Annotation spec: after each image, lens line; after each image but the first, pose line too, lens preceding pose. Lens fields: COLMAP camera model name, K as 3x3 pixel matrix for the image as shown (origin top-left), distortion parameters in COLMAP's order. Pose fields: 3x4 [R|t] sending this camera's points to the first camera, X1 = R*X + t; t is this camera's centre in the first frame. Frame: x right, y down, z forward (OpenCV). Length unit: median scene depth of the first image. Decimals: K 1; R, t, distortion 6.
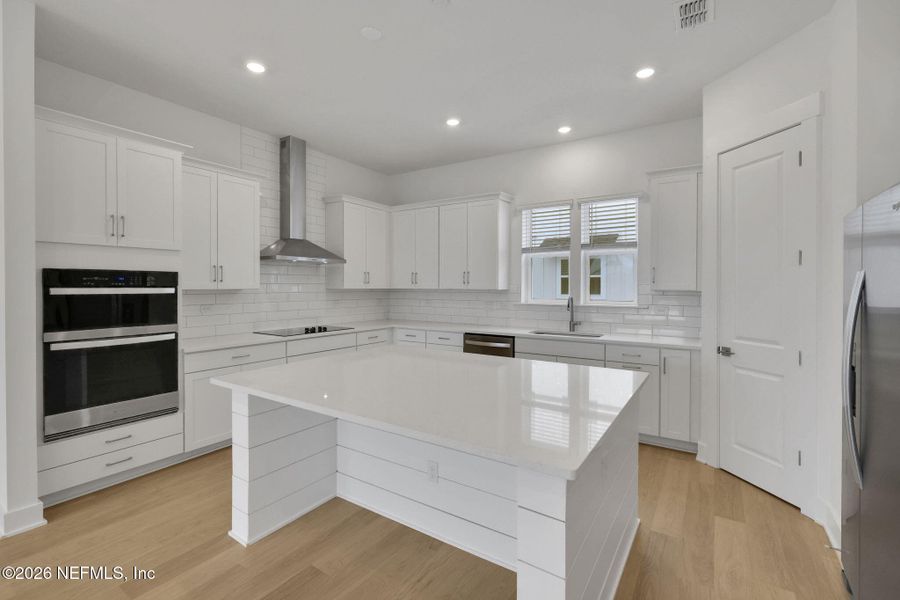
lens RADIAL K [[405.3, 0, 445.6], [0, 405.3, 289.2], [0, 0, 1]] dist [-0.010044, -0.000431]
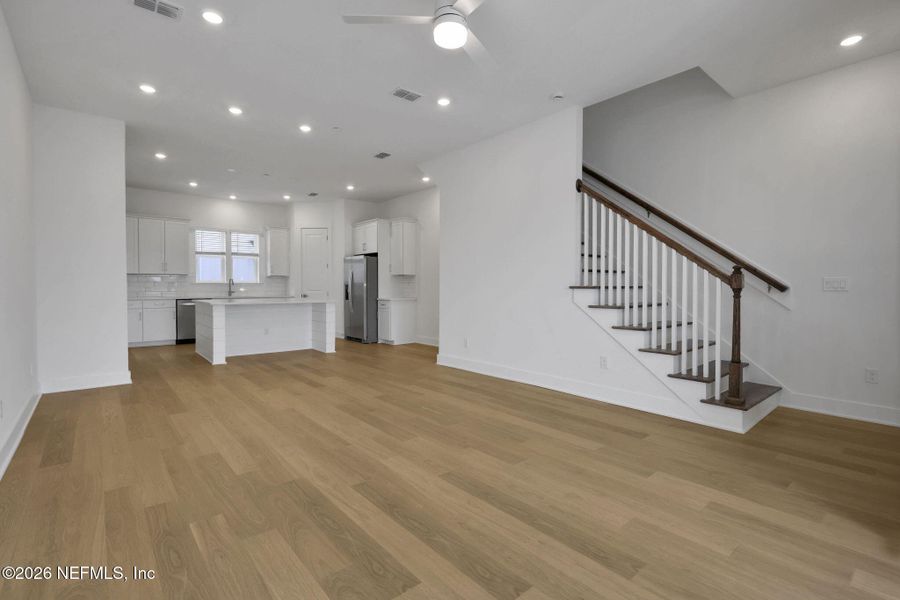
lens RADIAL K [[419.0, 0, 441.8], [0, 419.0, 294.4], [0, 0, 1]] dist [-0.001080, -0.000113]
pose [[0.288862, -0.021916, 0.957120, -1.342854], [0.005799, 0.999760, 0.021143, 0.056778], [-0.957353, -0.000557, 0.288920, -0.588734]]
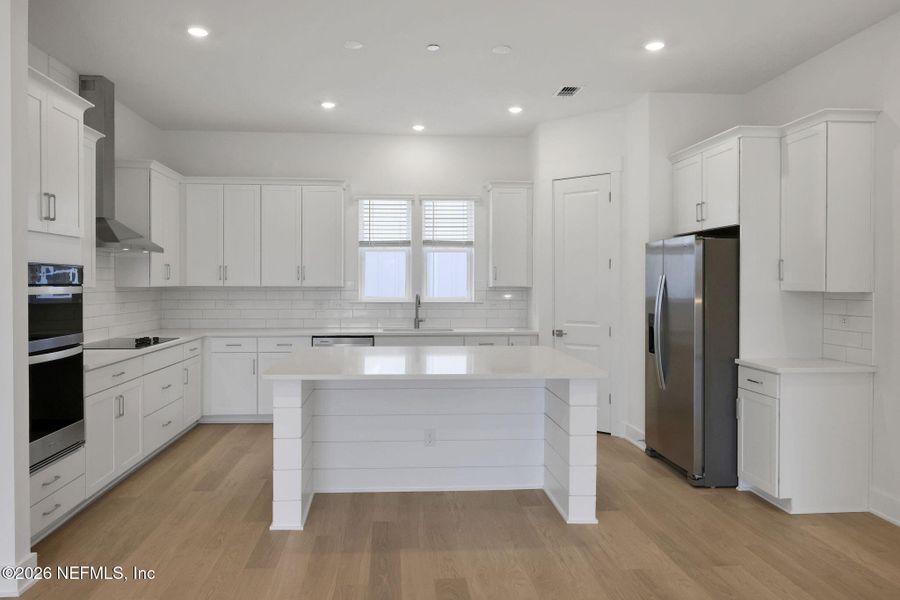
lens RADIAL K [[638.3, 0, 435.3], [0, 638.3, 289.2], [0, 0, 1]] dist [-0.009034, -0.005526]
pose [[0.791028, -0.007604, 0.611732, -0.600073], [0.004867, 0.999969, 0.006136, -0.001381], [-0.611760, -0.001876, 0.791041, -0.262635]]
